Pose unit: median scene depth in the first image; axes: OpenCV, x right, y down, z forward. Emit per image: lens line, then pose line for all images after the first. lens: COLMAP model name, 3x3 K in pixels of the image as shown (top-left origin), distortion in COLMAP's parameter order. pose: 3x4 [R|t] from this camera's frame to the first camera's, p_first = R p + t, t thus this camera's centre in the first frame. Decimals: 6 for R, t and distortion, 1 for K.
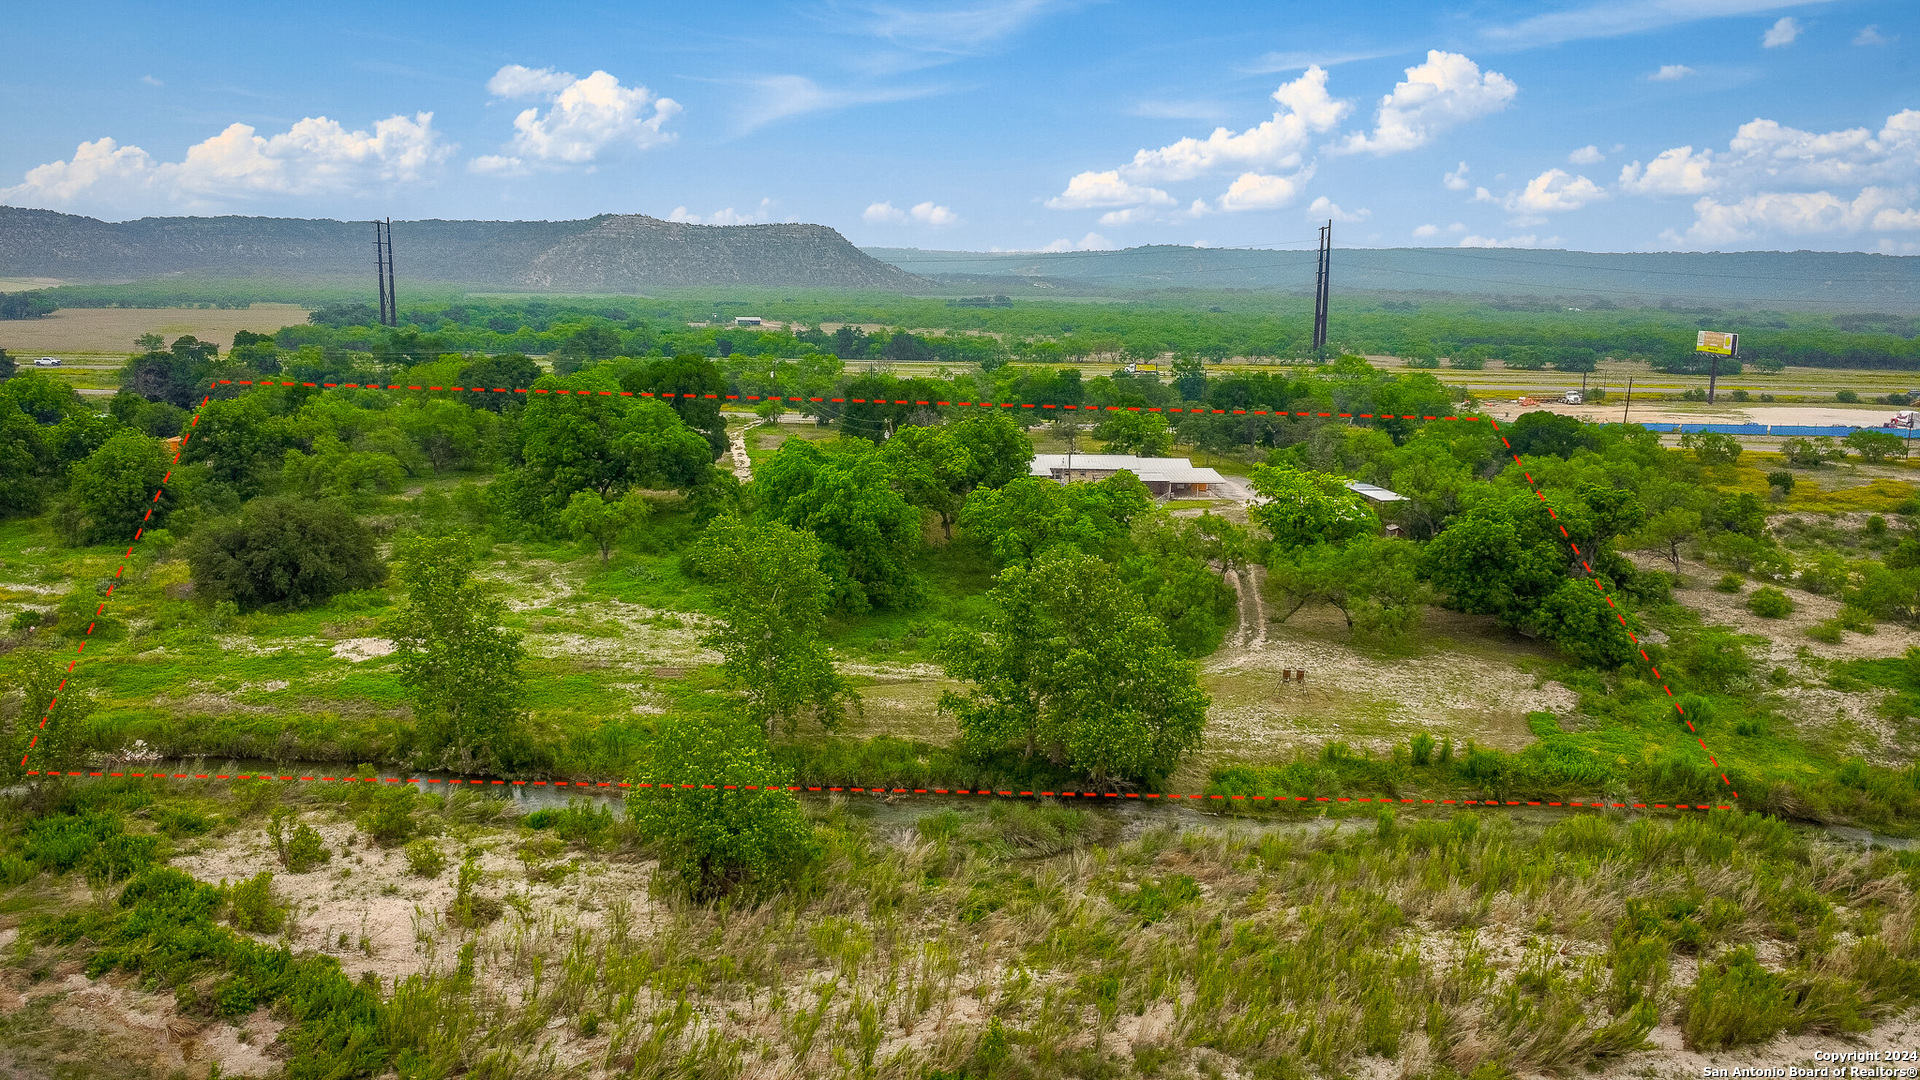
lens RADIAL K [[1415.1, 0, 960.0], [0, 1415.1, 540.0], [0, 0, 1]] dist [-0.038415, -0.000749]
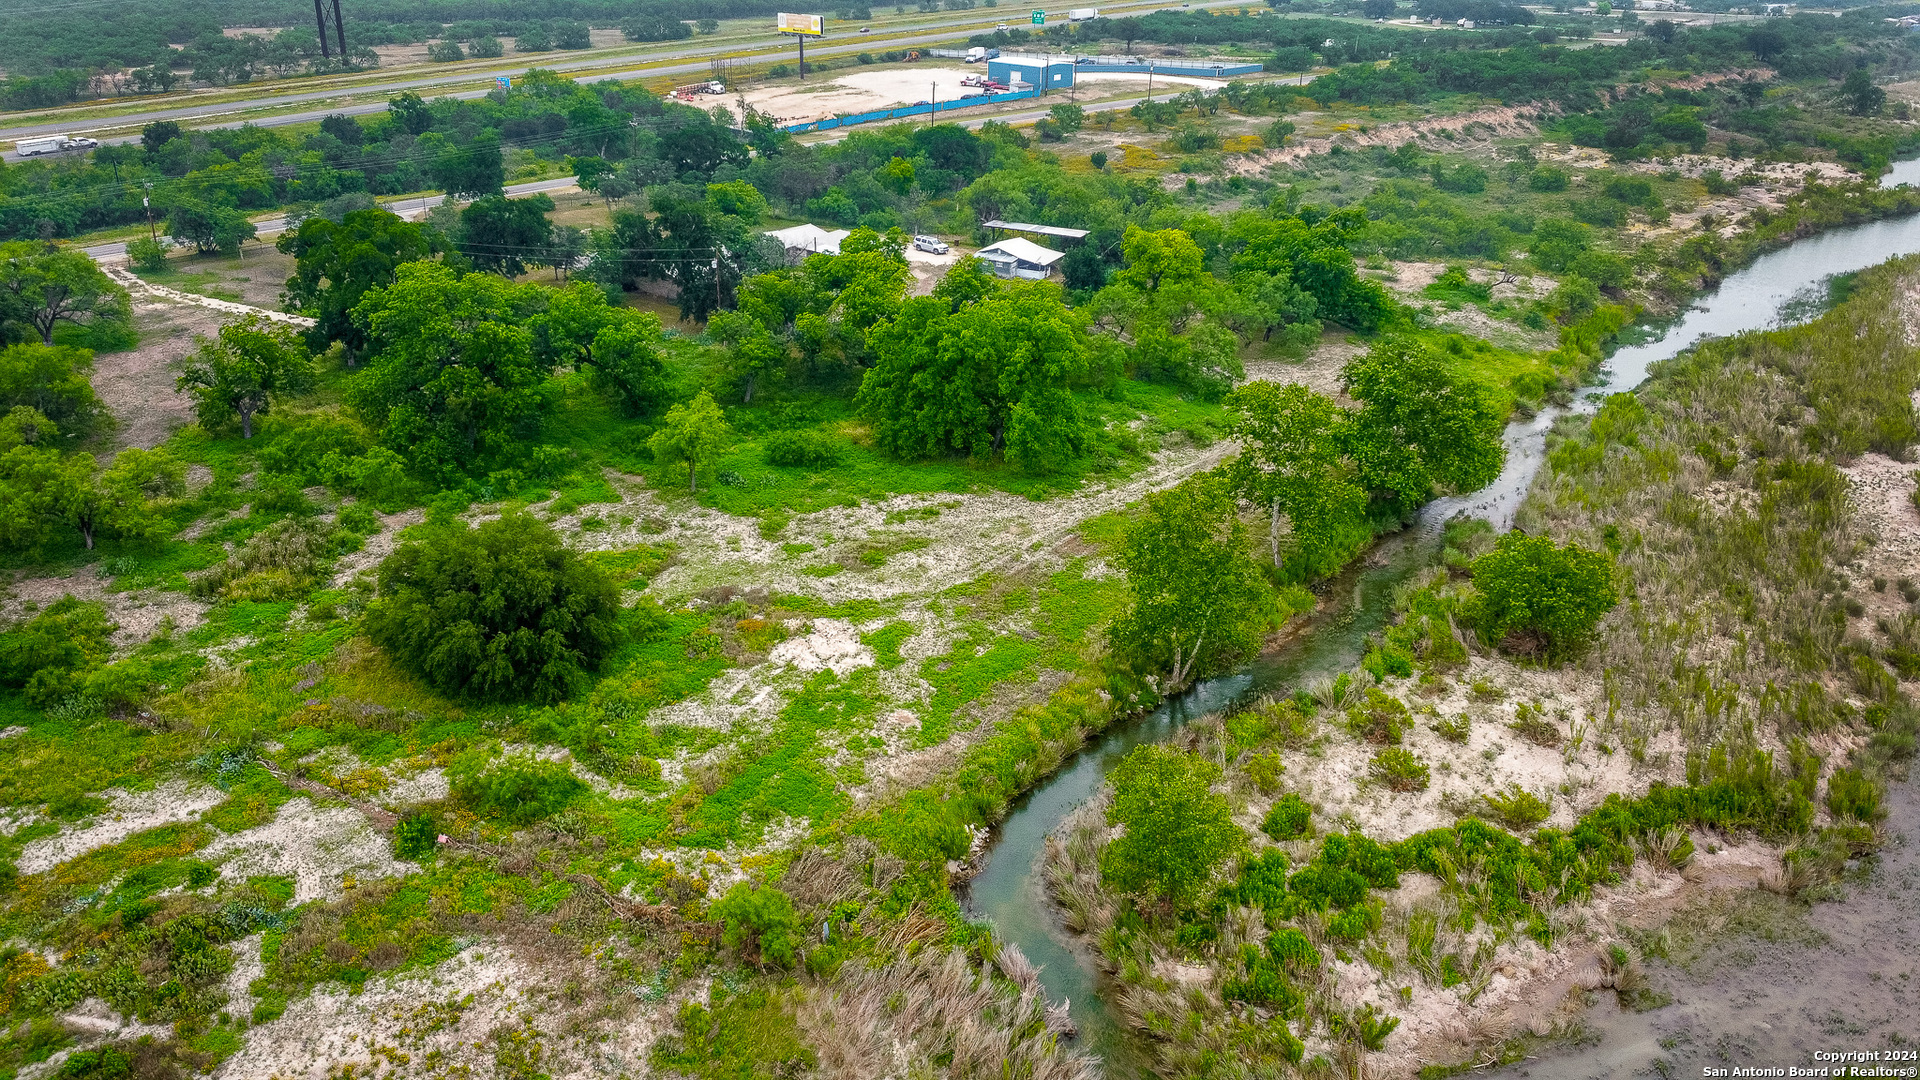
lens RADIAL K [[1415.1, 0, 960.0], [0, 1415.1, 540.0], [0, 0, 1]] dist [-0.038415, -0.000749]
pose [[0.588322, -0.340901, 0.733256, -1.186017], [0.141541, 0.936206, 0.321691, -0.299784], [-0.796143, -0.085472, 0.599042, 0.514514]]
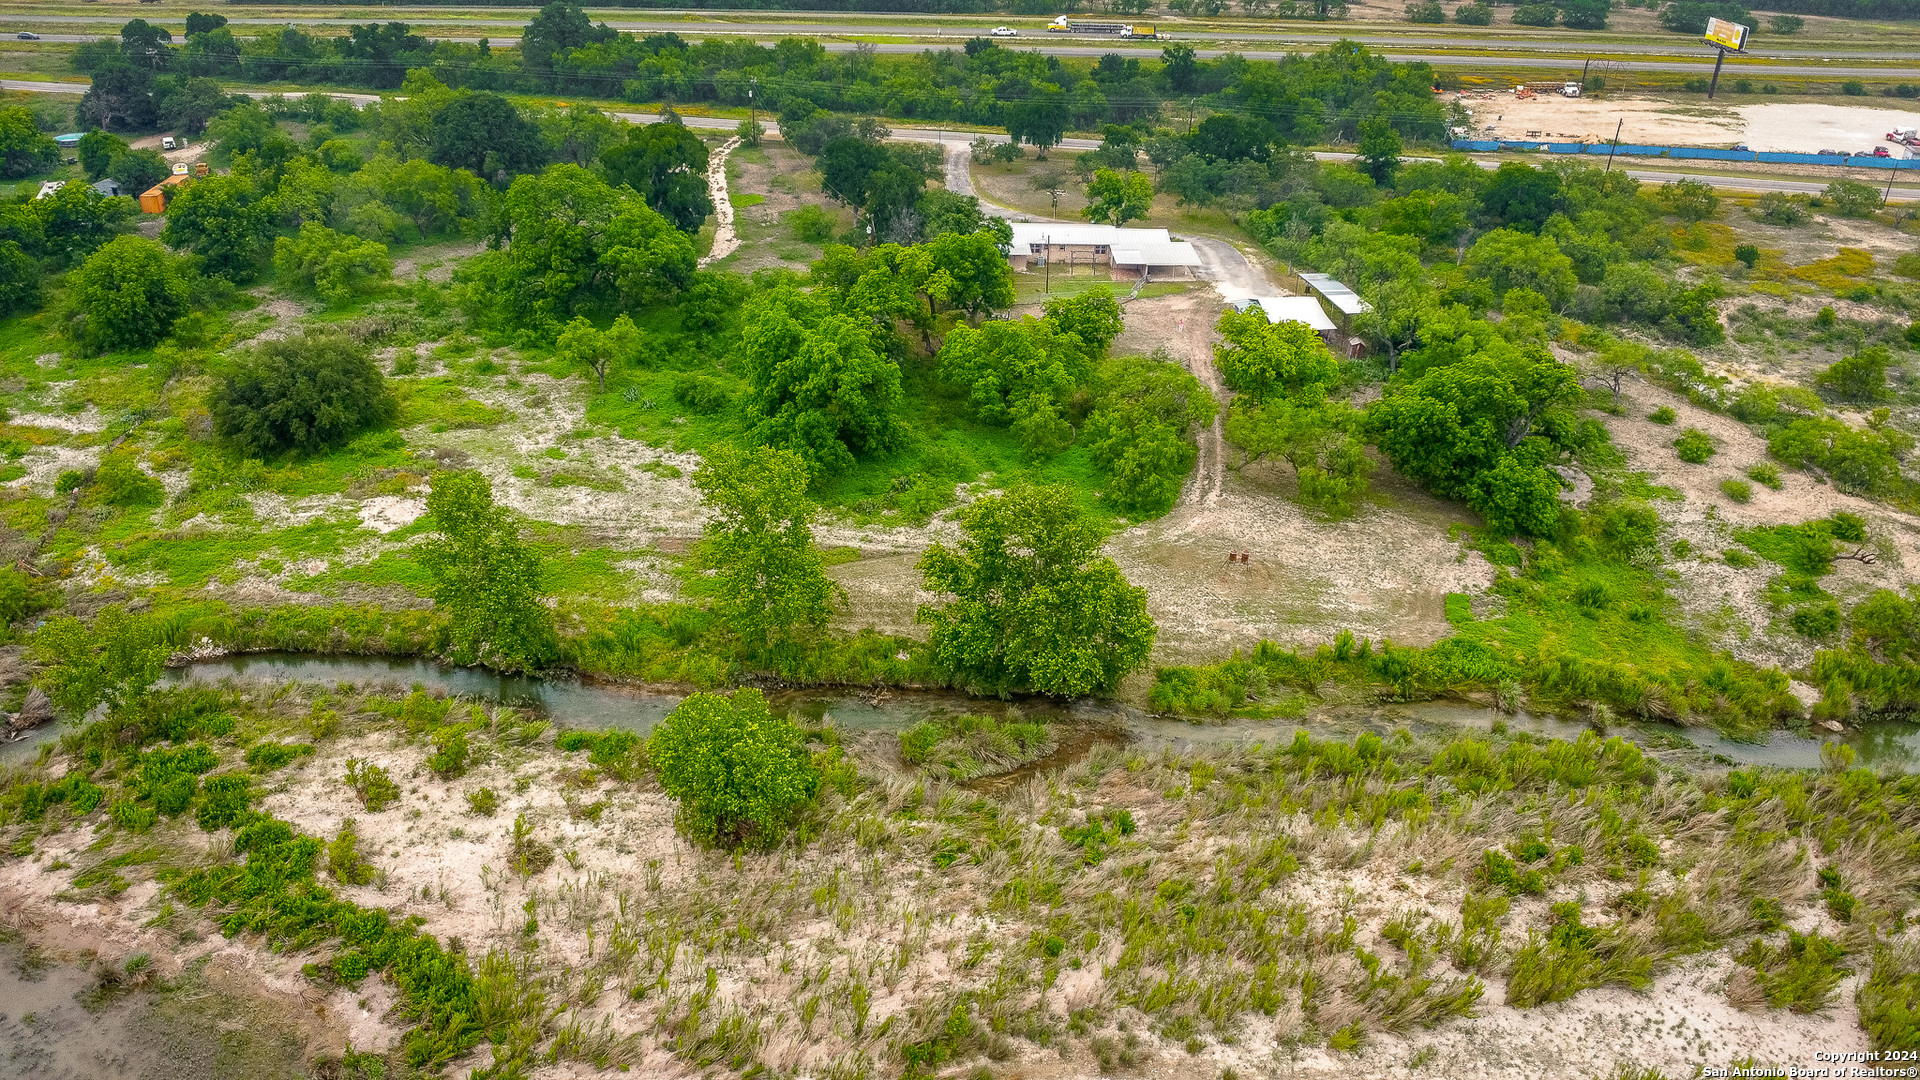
lens RADIAL K [[1415.1, 0, 960.0], [0, 1415.1, 540.0], [0, 0, 1]] dist [-0.038415, -0.000749]
pose [[0.999889, 0.007468, 0.012893, 0.003788], [-0.011002, 0.953611, 0.300840, -0.278839], [-0.010048, -0.300948, 0.953588, -0.055525]]
